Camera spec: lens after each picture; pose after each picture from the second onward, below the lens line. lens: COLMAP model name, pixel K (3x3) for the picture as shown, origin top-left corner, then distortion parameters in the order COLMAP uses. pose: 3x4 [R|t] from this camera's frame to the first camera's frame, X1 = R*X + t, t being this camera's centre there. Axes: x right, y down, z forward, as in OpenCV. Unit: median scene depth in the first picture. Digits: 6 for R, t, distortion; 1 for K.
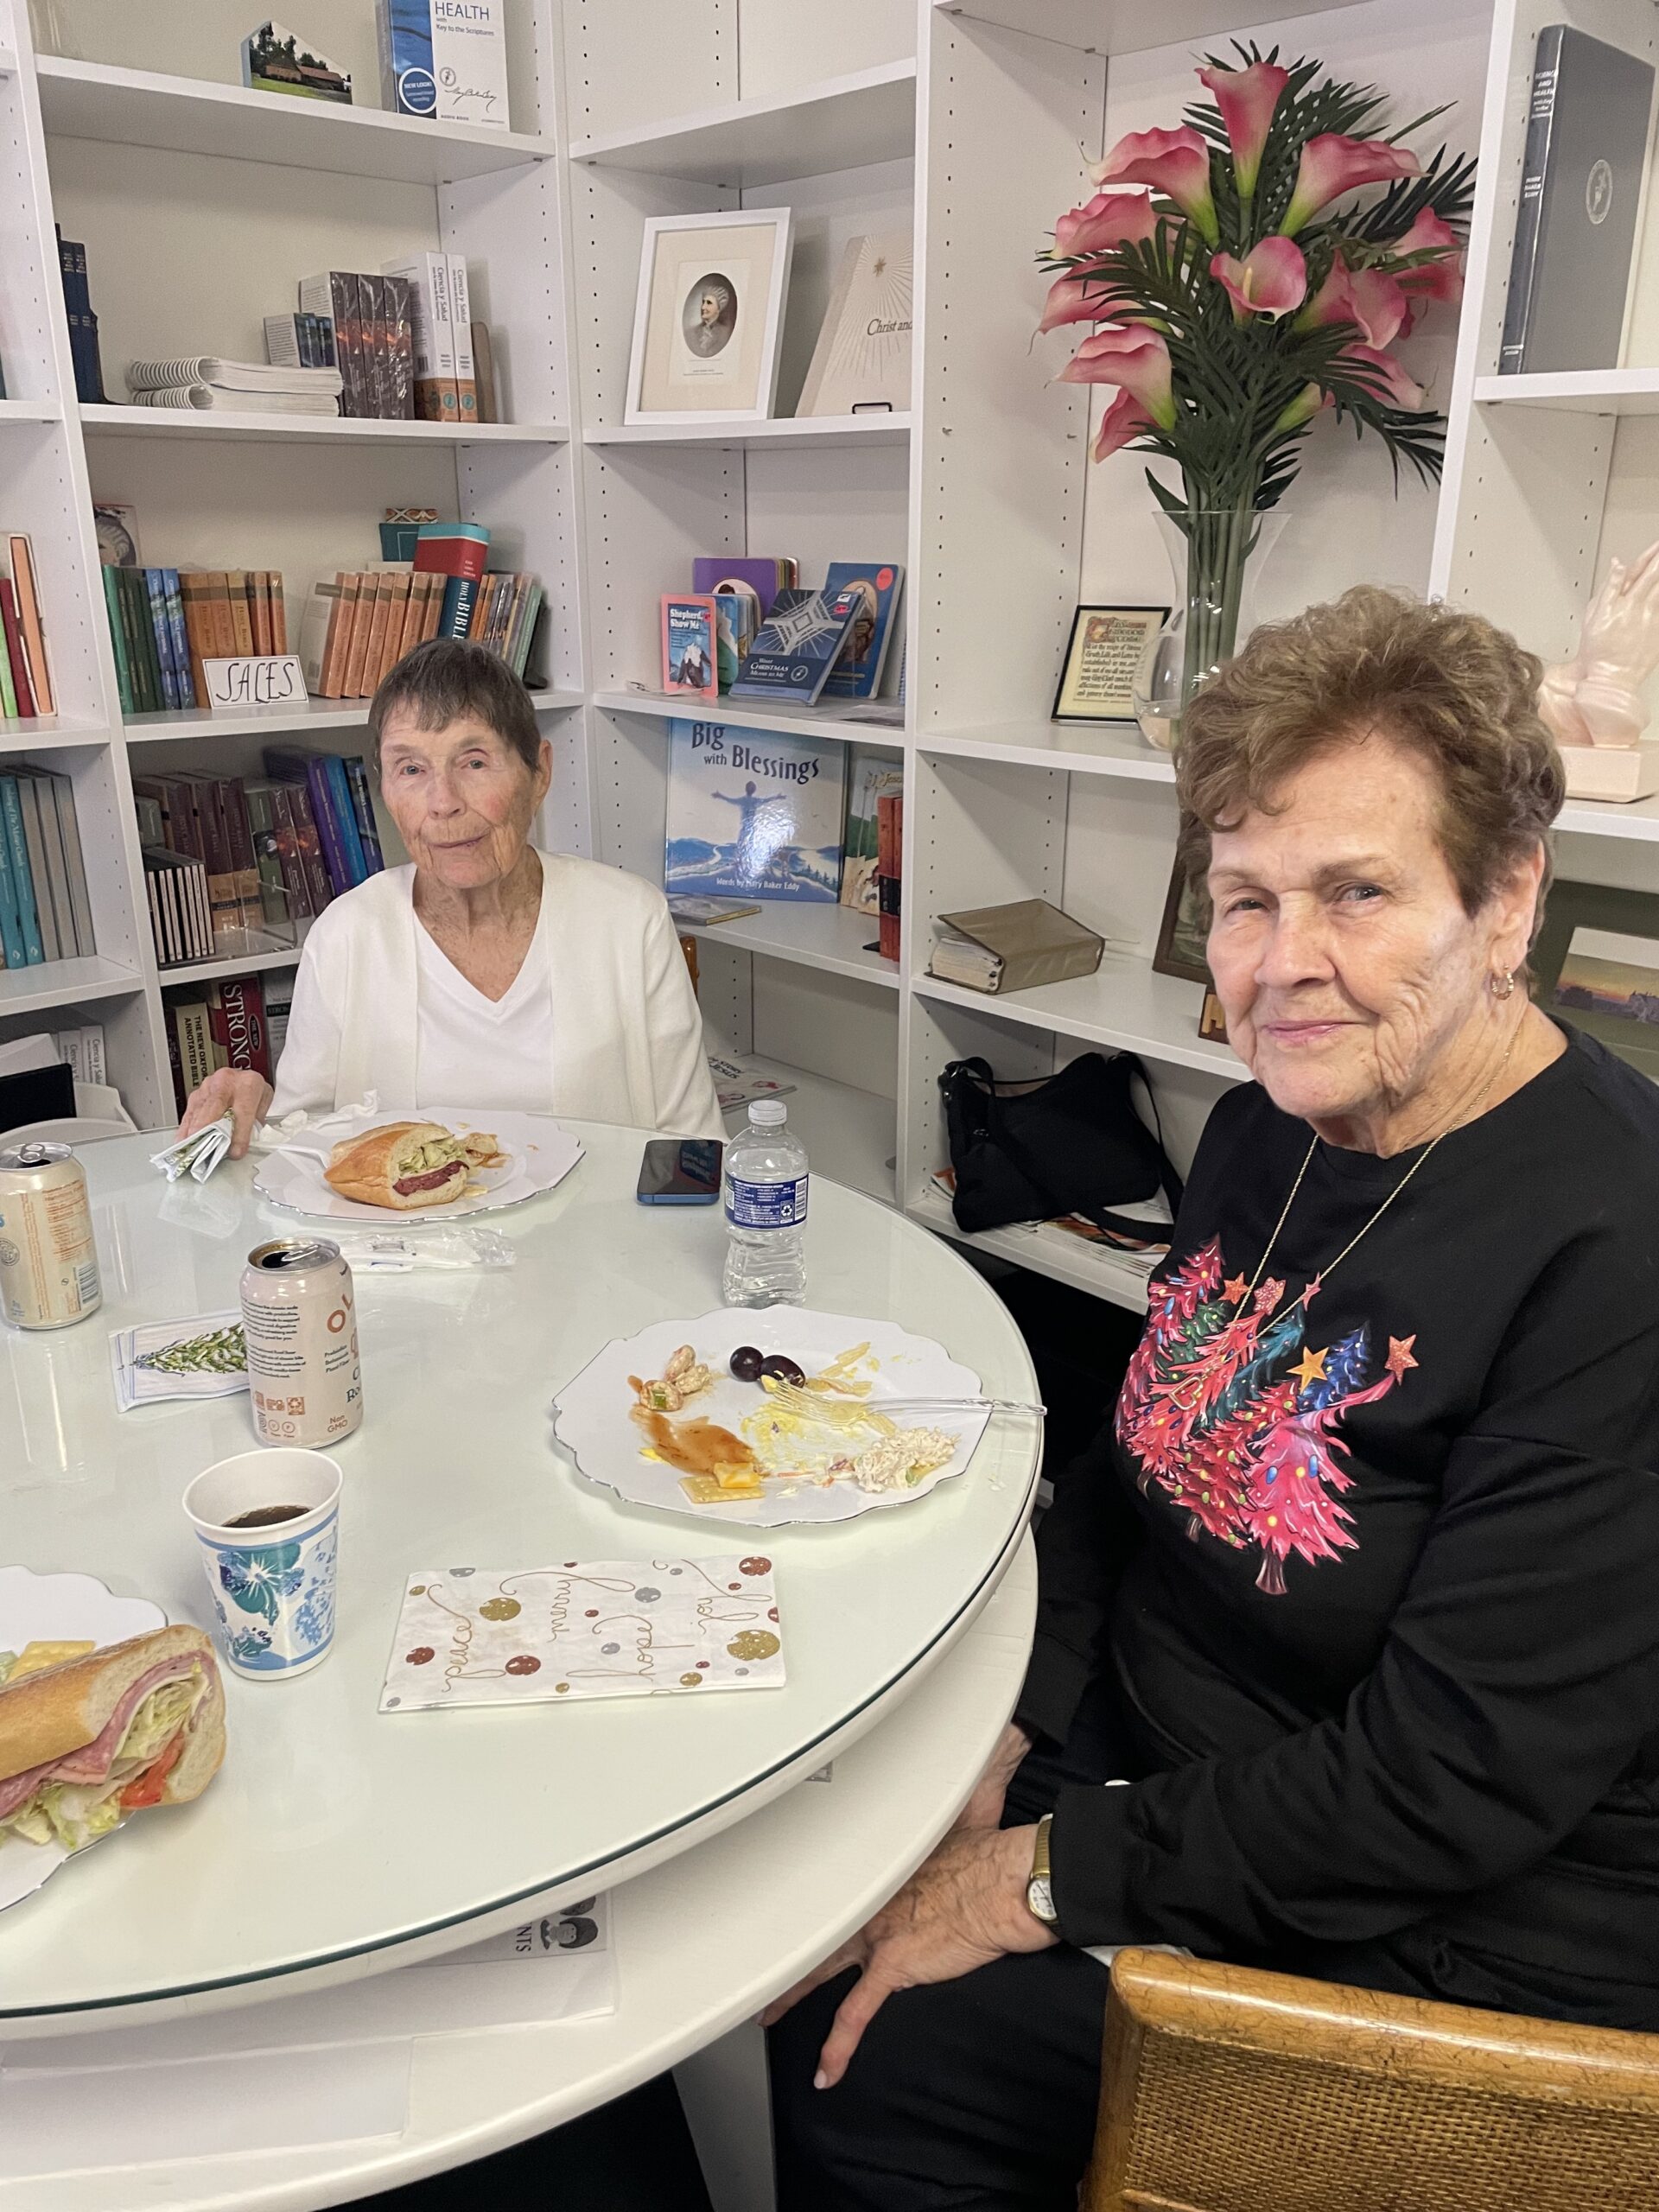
lens RADIAL K [[1693.2, 0, 834.7], [0, 1693.2, 1116.7], [0, 0, 1]] dist [0.064642, -0.083108]
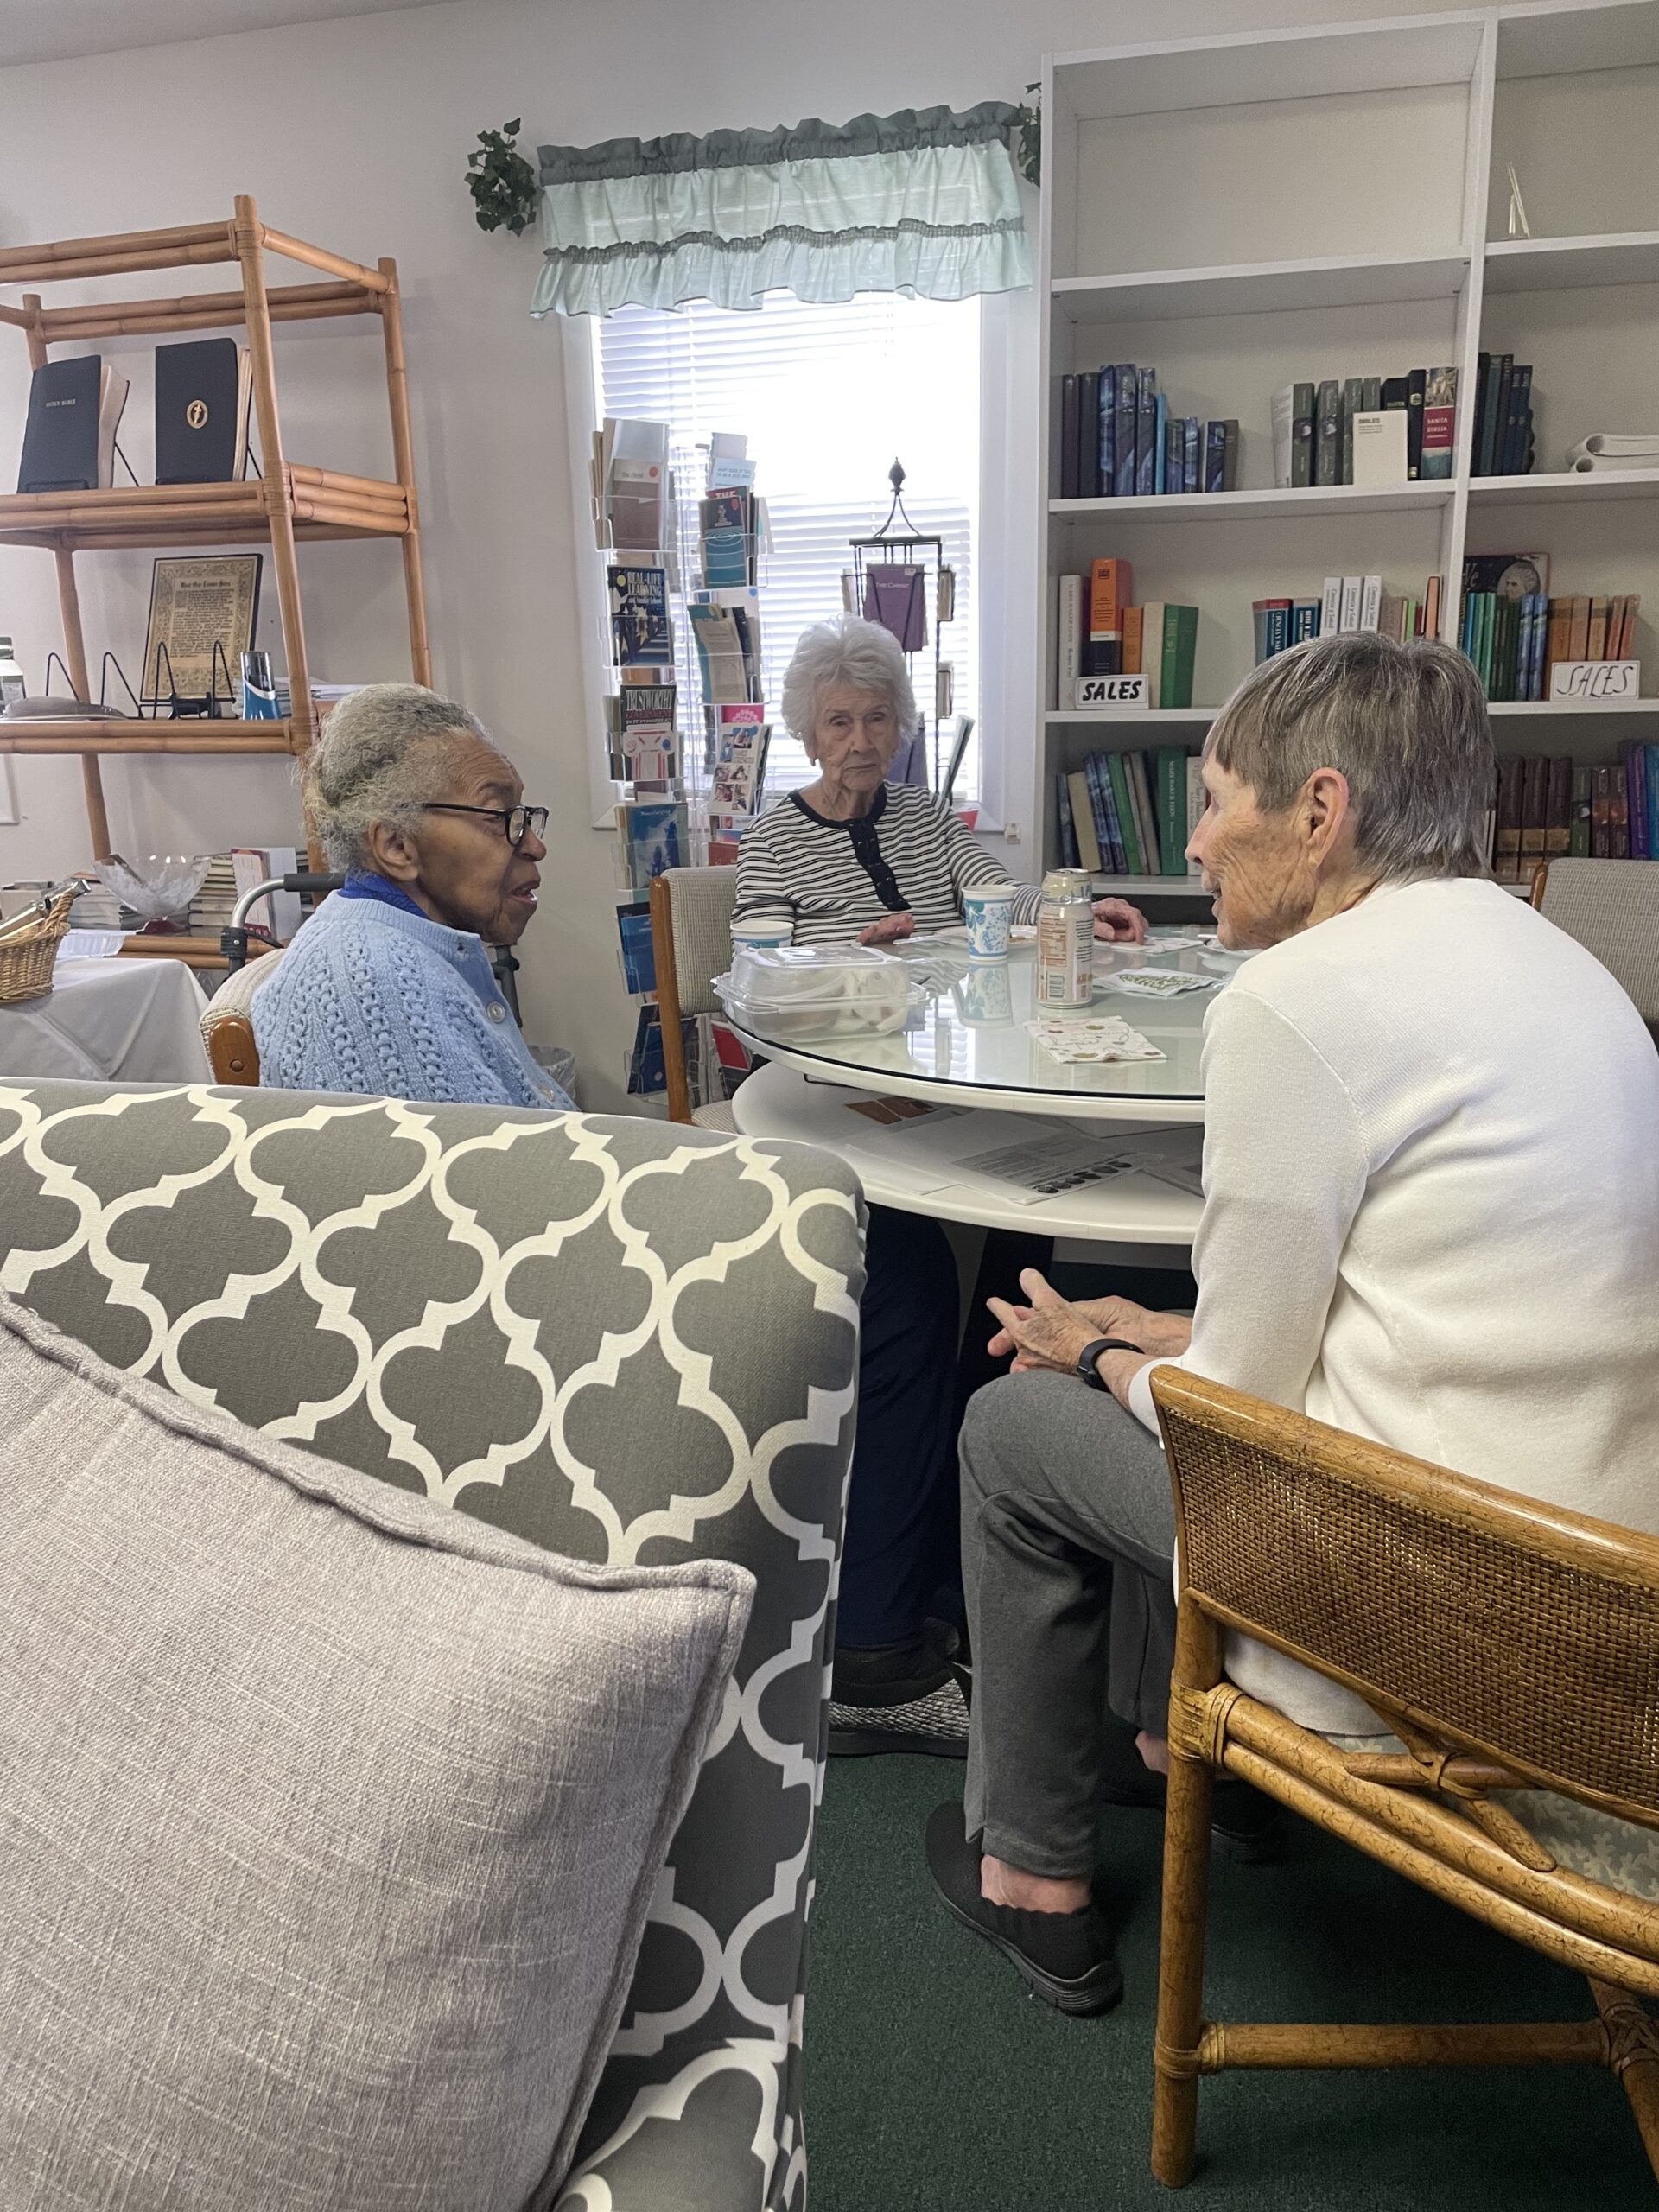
lens RADIAL K [[1693.2, 0, 834.0], [0, 1693.2, 1109.1], [0, 0, 1]] dist [0.064642, -0.083108]
pose [[0.498375, 0.206829, -0.841929, 0.537708], [-0.269353, 0.960007, 0.076394, 0.111782], [0.824058, 0.188703, 0.534153, -0.096587]]
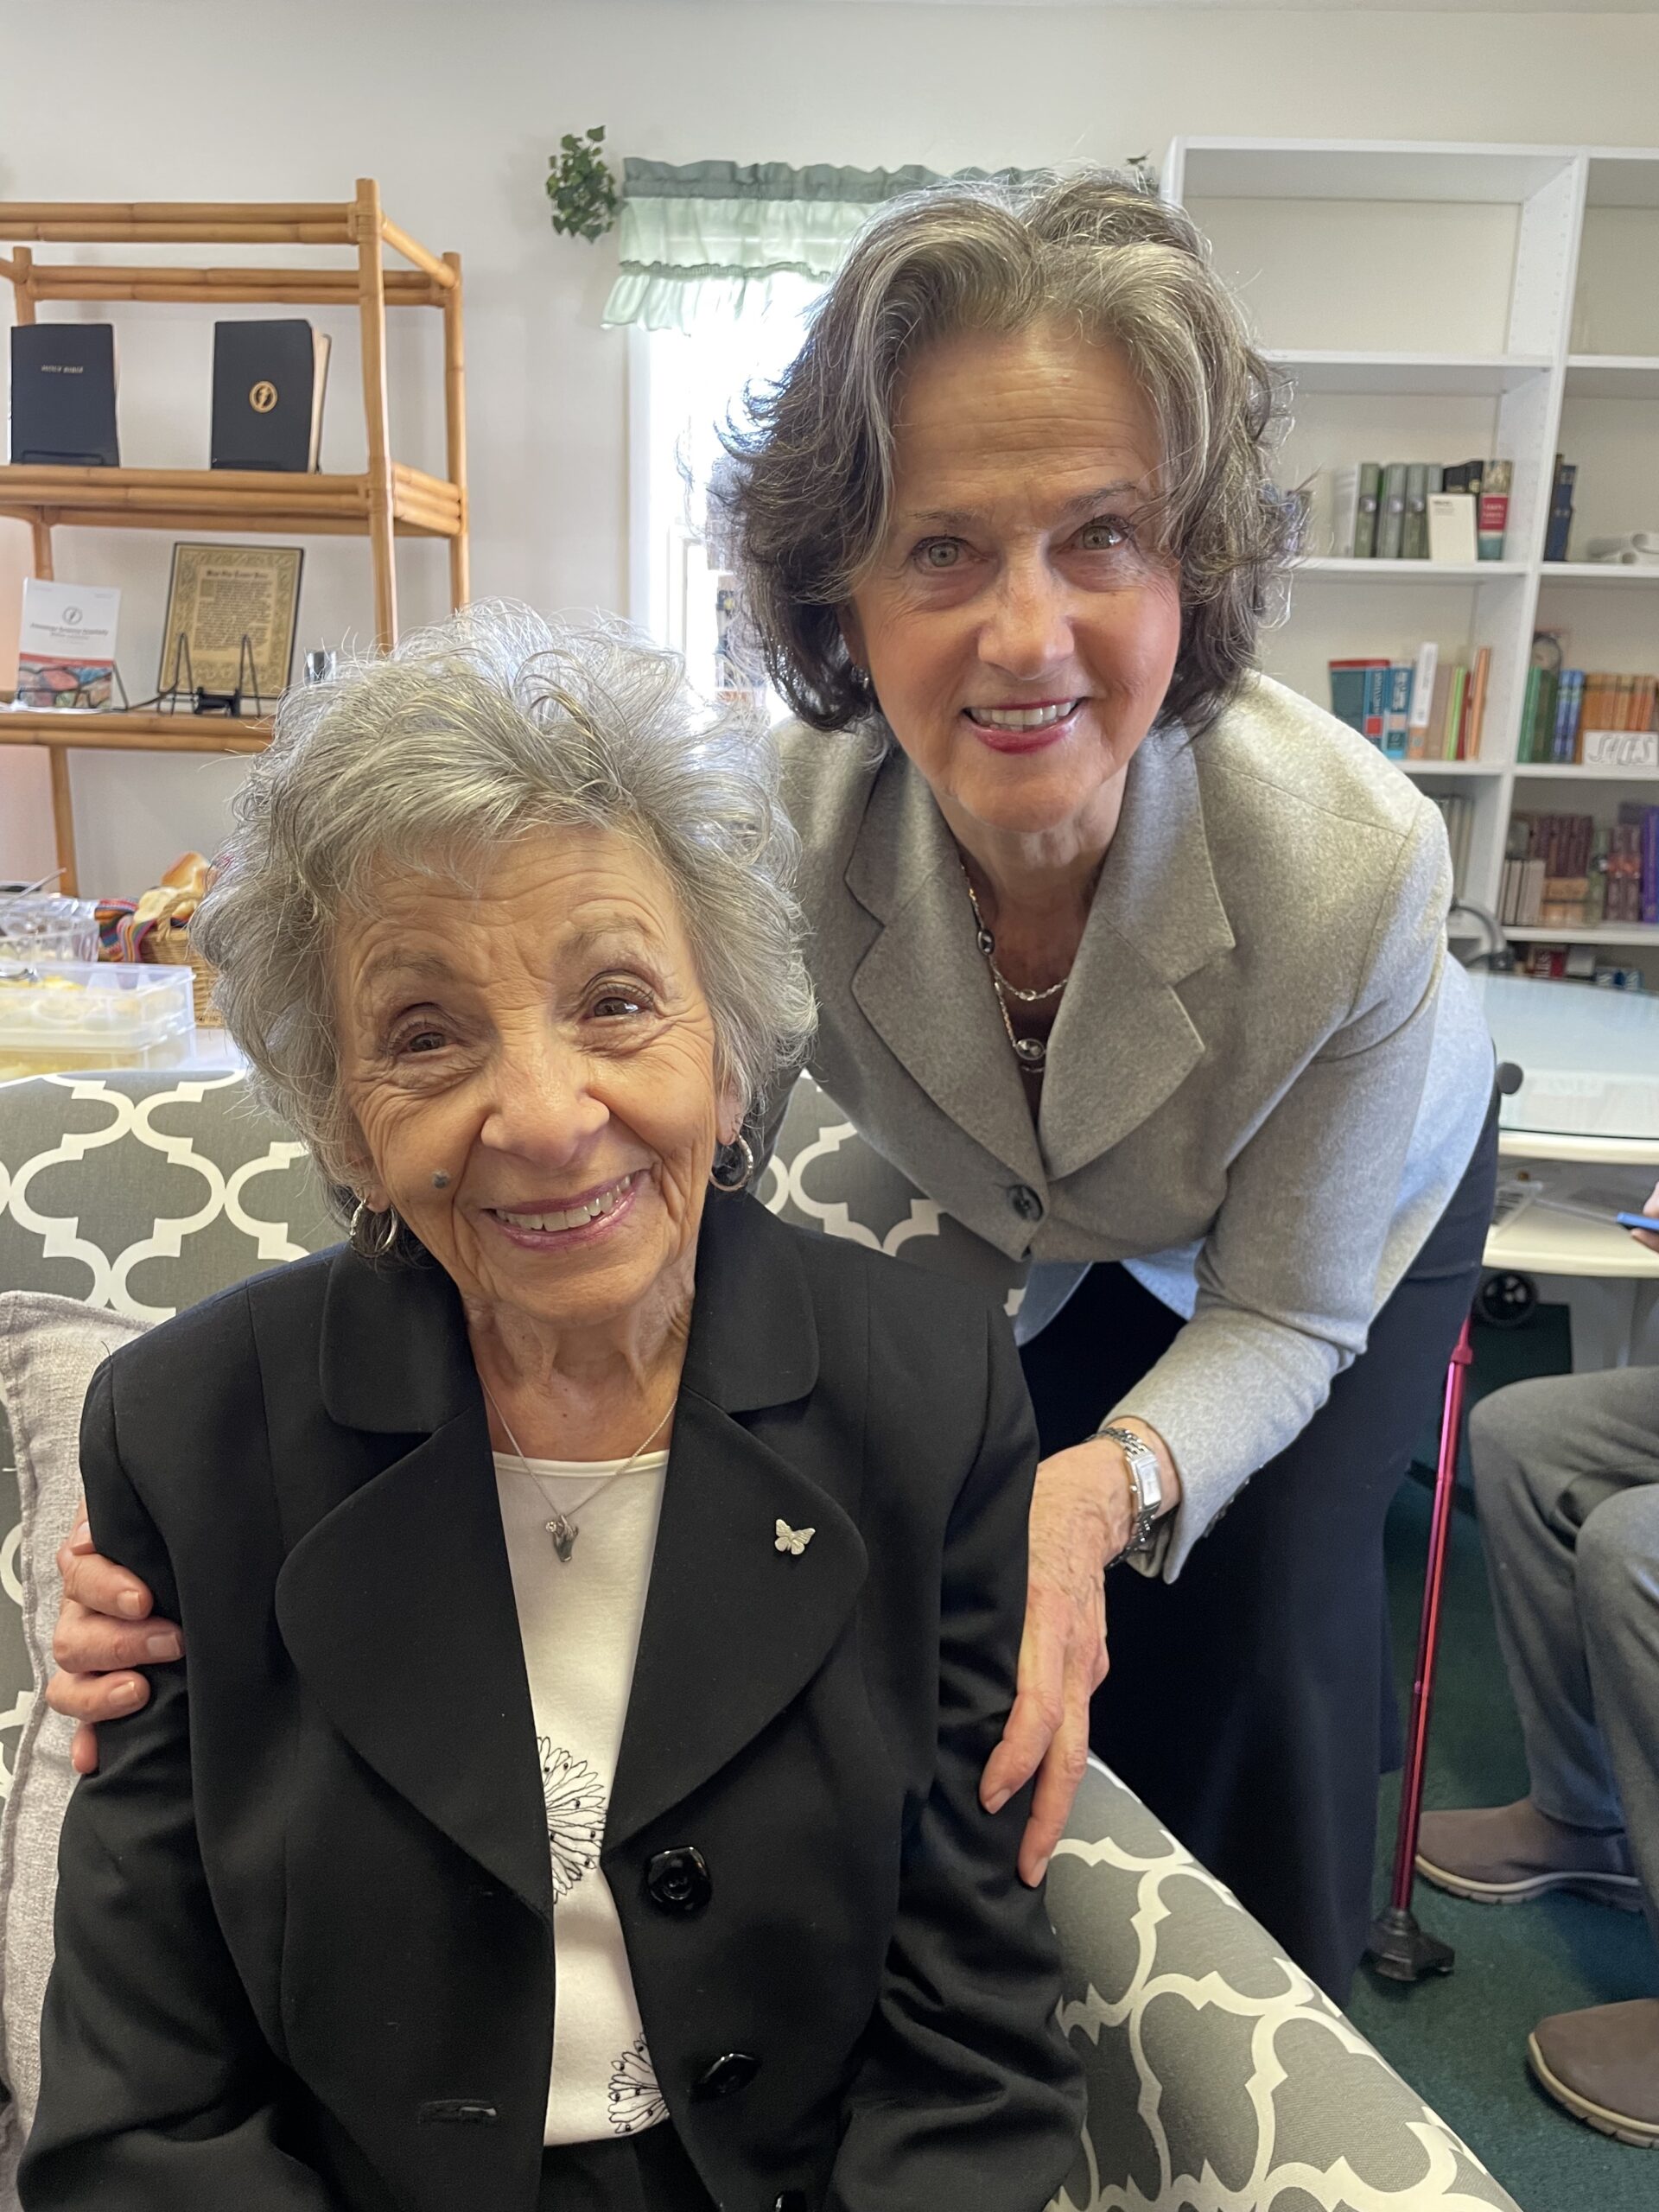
lens RADIAL K [[1693.2, 0, 833.7], [0, 1693.2, 1100.1], [0, 0, 1]] dist [0.064642, -0.083108]
pose [[0.664210, 0.200028, -0.720288, 0.324050], [-0.279337, 0.960150, 0.009049, 0.204658], [0.693395, 0.195193, 0.693616, -0.406594]]
